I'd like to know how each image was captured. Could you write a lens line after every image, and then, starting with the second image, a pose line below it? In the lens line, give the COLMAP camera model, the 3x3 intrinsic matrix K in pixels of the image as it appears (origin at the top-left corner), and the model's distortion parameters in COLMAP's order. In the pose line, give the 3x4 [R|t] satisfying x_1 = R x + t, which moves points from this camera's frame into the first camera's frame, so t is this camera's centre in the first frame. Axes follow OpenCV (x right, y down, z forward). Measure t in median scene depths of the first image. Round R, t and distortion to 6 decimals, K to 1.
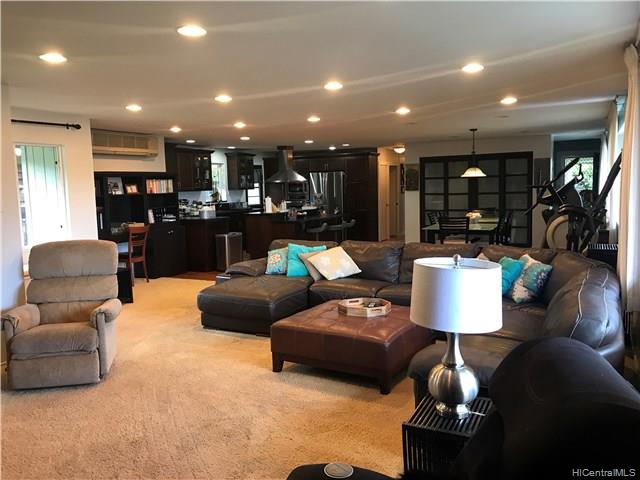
lens RADIAL K [[529.8, 0, 322.1], [0, 529.8, 239.6], [0, 0, 1]] dist [0.027511, -0.028958]
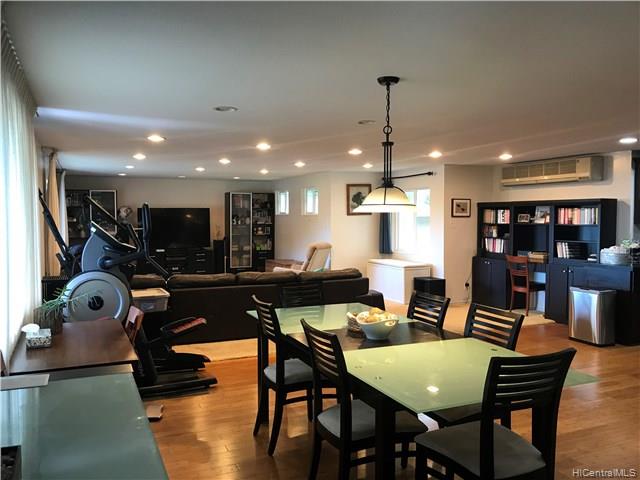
lens RADIAL K [[529.8, 0, 319.8], [0, 529.8, 239.2], [0, 0, 1]] dist [0.027511, -0.028958]
pose [[-0.617267, 0.061188, -0.784371, 0.595603], [-0.066602, 0.989328, 0.129590, -0.144090], [0.783930, 0.132232, -0.606604, 1.180014]]
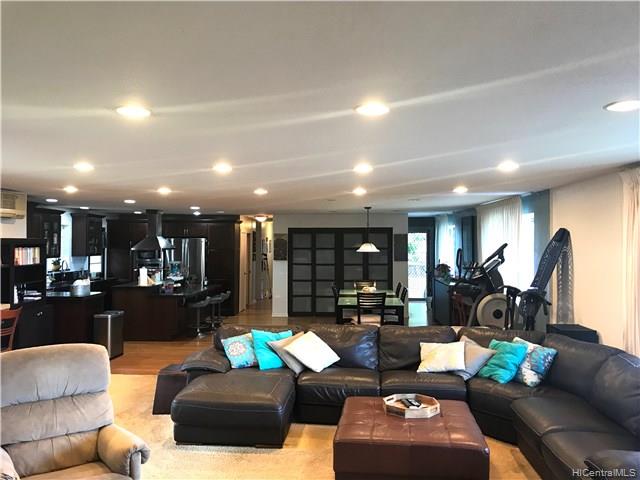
lens RADIAL K [[529.8, 0, 320.0], [0, 529.8, 235.6], [0, 0, 1]] dist [0.027511, -0.028958]
pose [[0.912841, 0.033029, 0.406977, -0.228225], [0.015567, 0.993183, -0.115520, -0.031754], [-0.408018, 0.111787, 0.906104, 0.094150]]
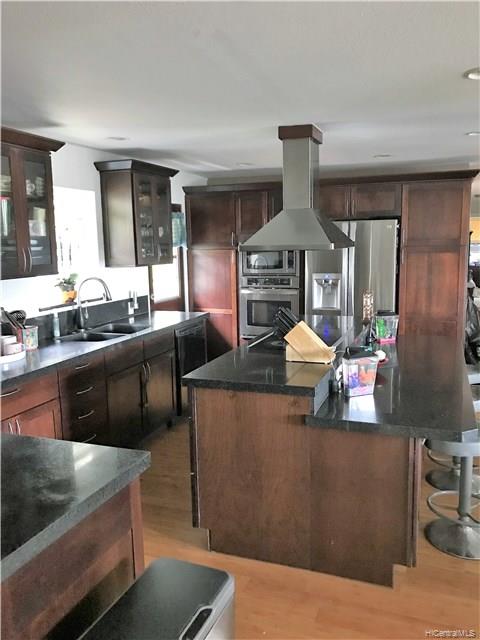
lens RADIAL K [[529.8, 0, 240.0], [0, 529.8, 320.8], [0, 0, 1]] dist [0.027511, -0.028958]
pose [[0.994556, -0.015179, 0.103090, -0.174204], [0.011026, 0.999109, 0.040737, -0.100349], [-0.103617, -0.039378, 0.993837, 0.885044]]
